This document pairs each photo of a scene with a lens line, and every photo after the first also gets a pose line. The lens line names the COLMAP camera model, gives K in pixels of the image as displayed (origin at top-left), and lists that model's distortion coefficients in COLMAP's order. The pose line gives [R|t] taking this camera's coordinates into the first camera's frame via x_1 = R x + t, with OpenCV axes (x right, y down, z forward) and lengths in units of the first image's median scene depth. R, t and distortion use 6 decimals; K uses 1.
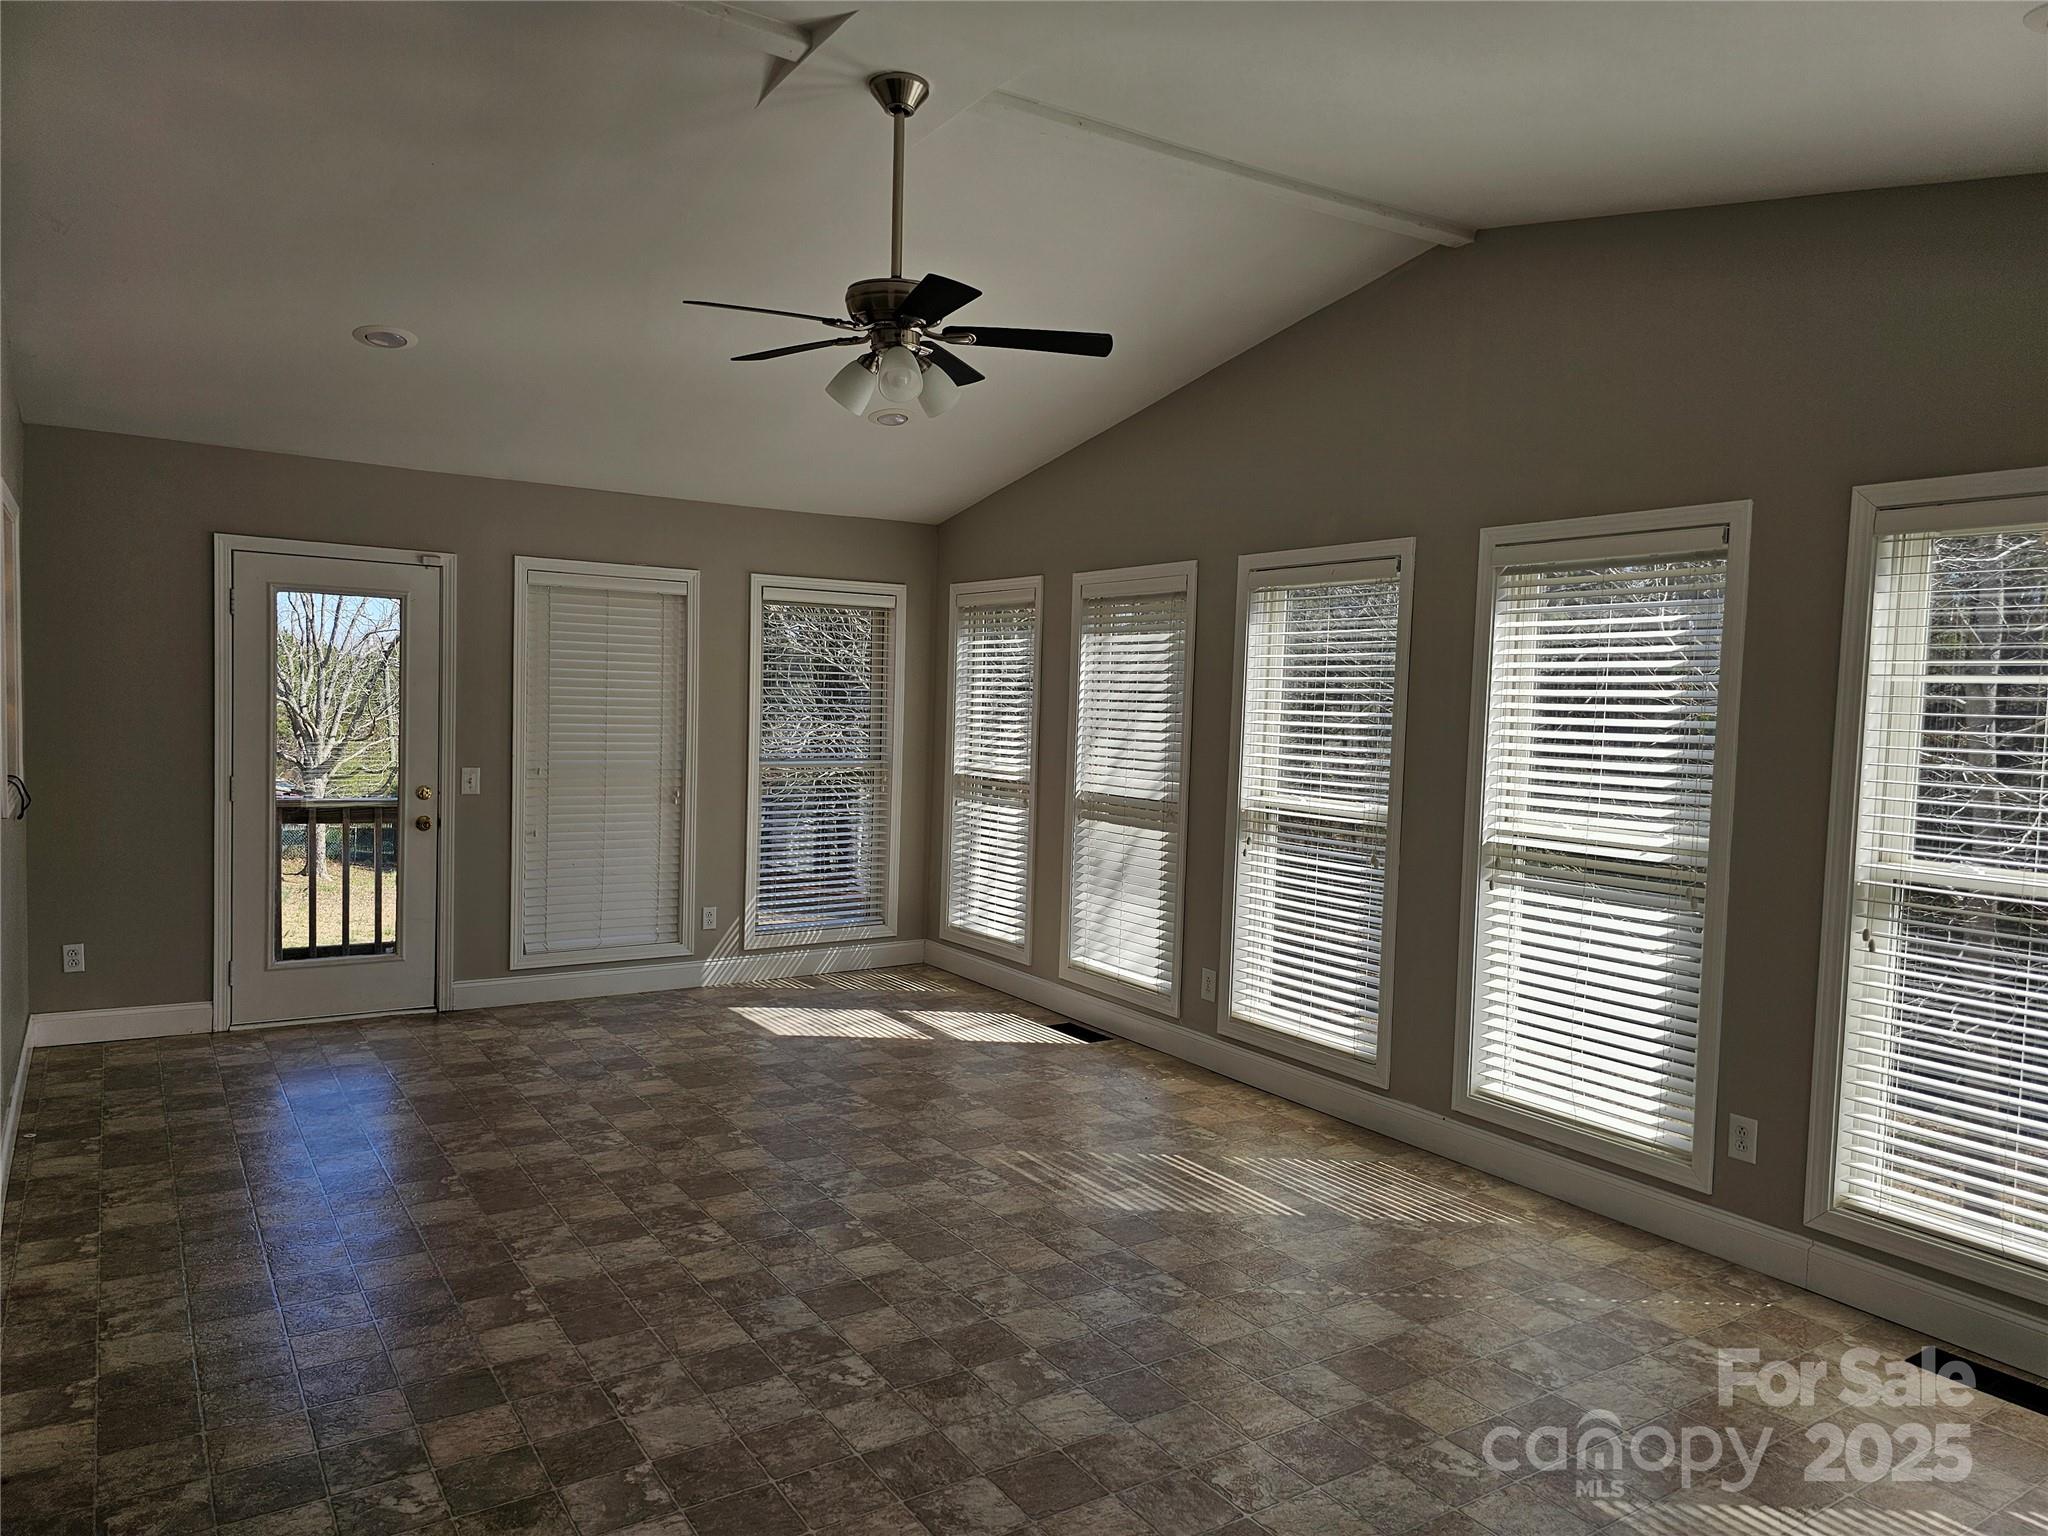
lens RADIAL K [[1391.4, 0, 1028.3], [0, 1391.4, 769.4], [0, 0, 1]] dist [0.042400, -0.022171]
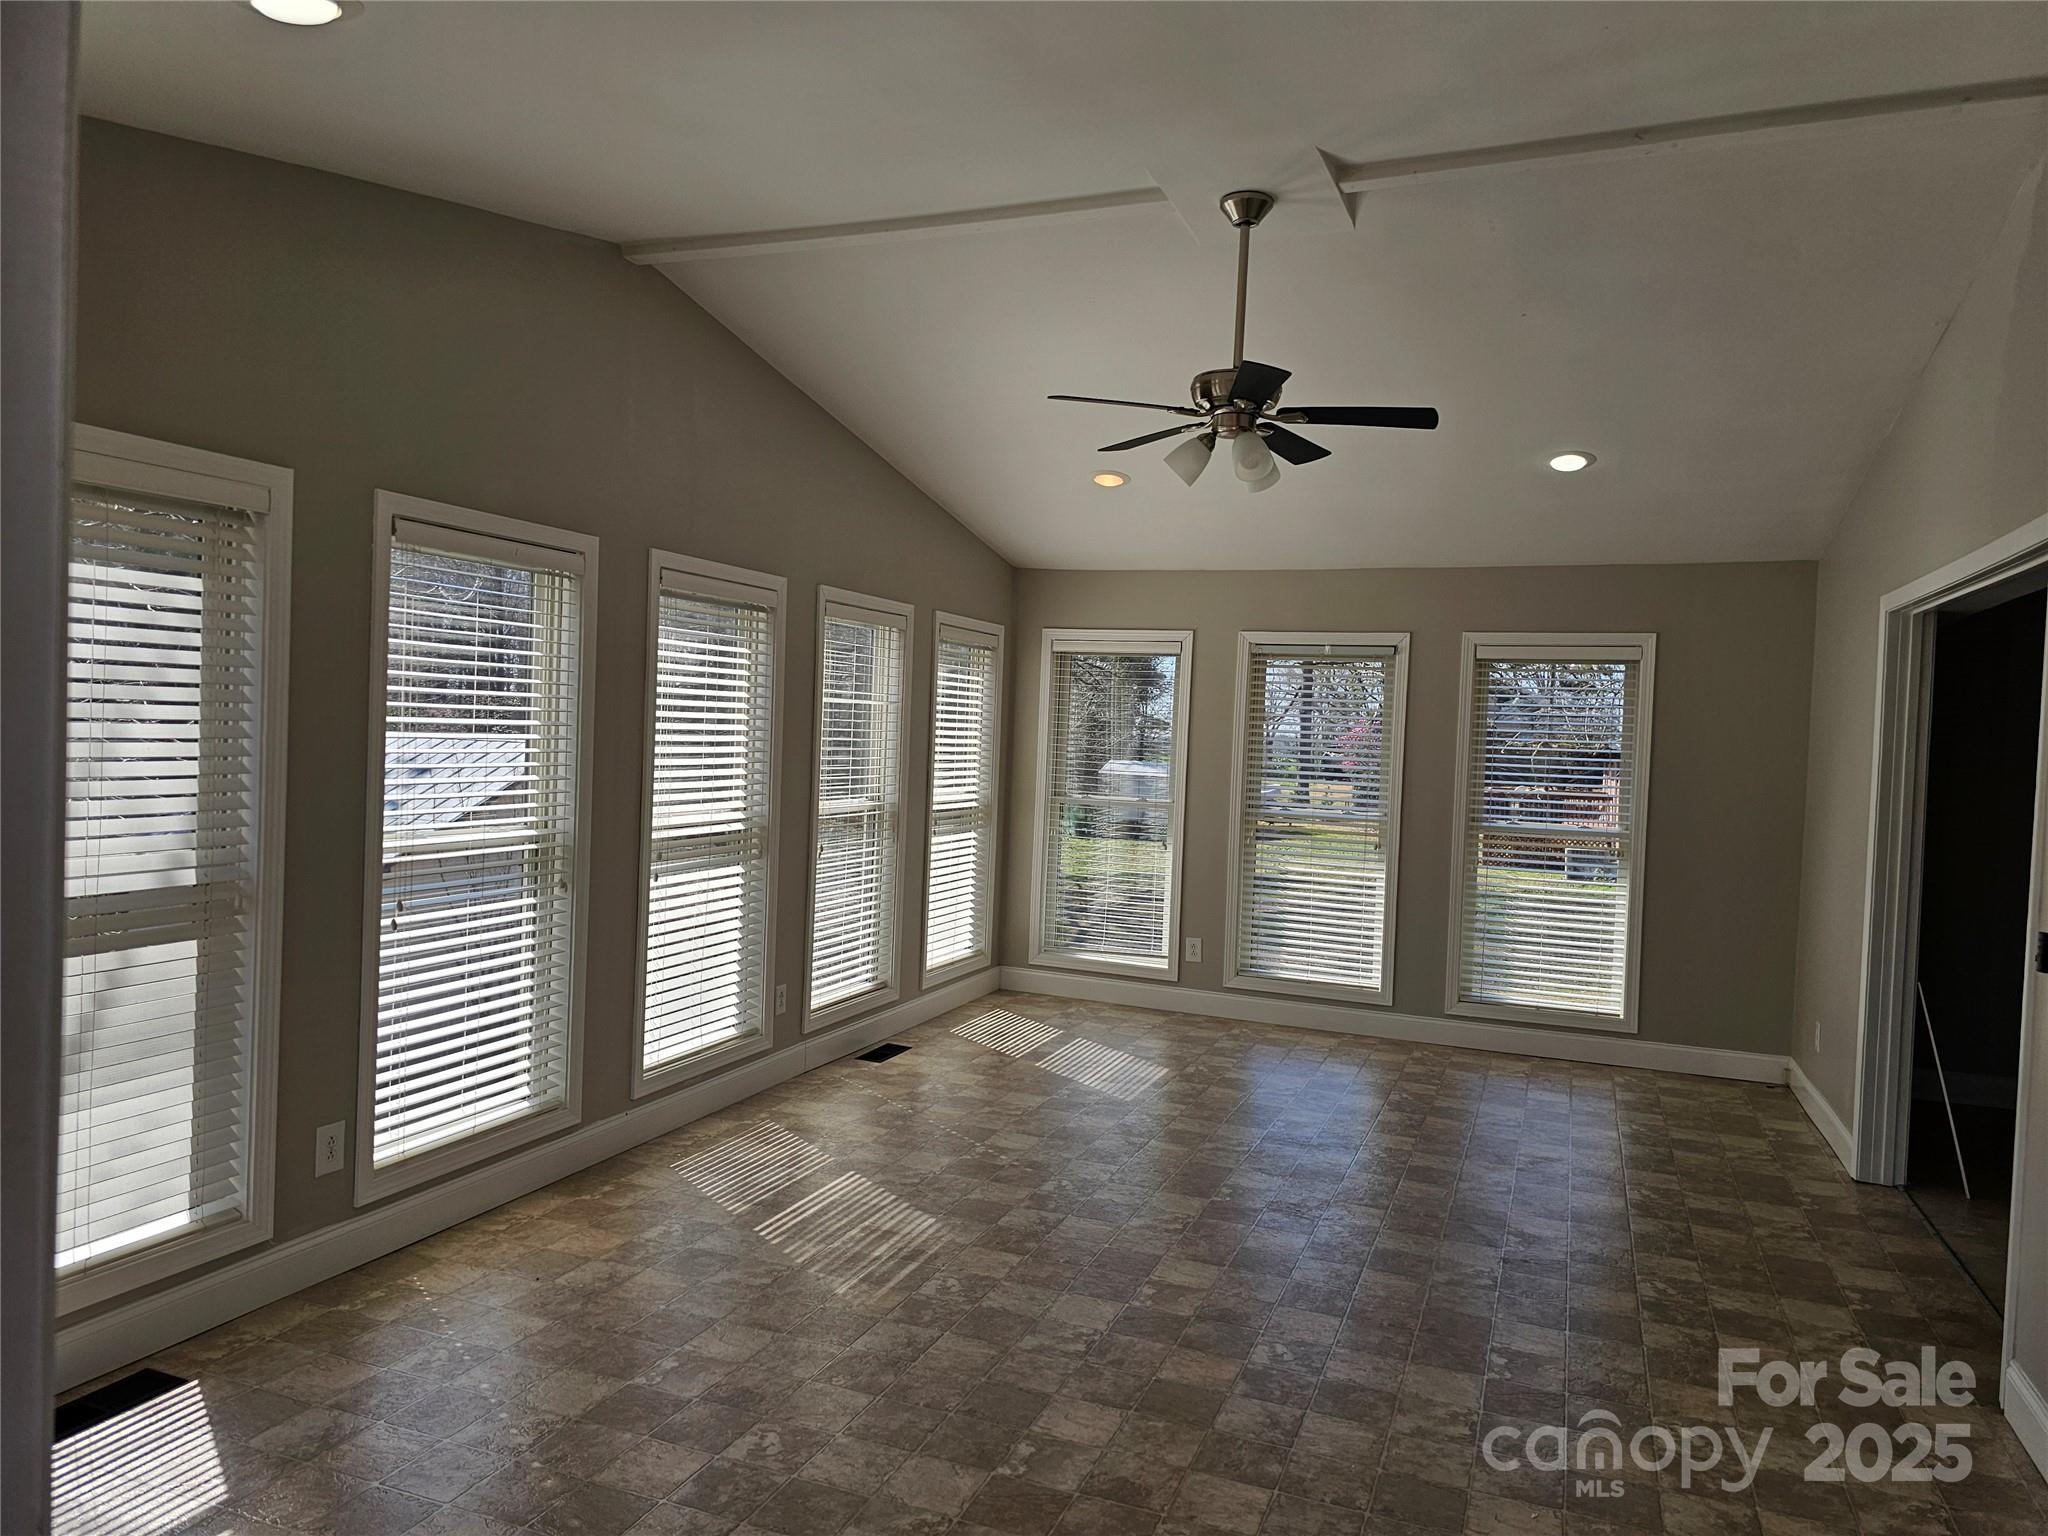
lens RADIAL K [[1391.4, 0, 1027.3], [0, 1391.4, 764.5], [0, 0, 1]] dist [0.042400, -0.022171]
pose [[-0.582720, -0.075190, 0.809187, -0.717794], [-0.014424, 0.996511, 0.082210, -0.100198], [-0.812545, 0.036234, -0.581771, 1.402186]]
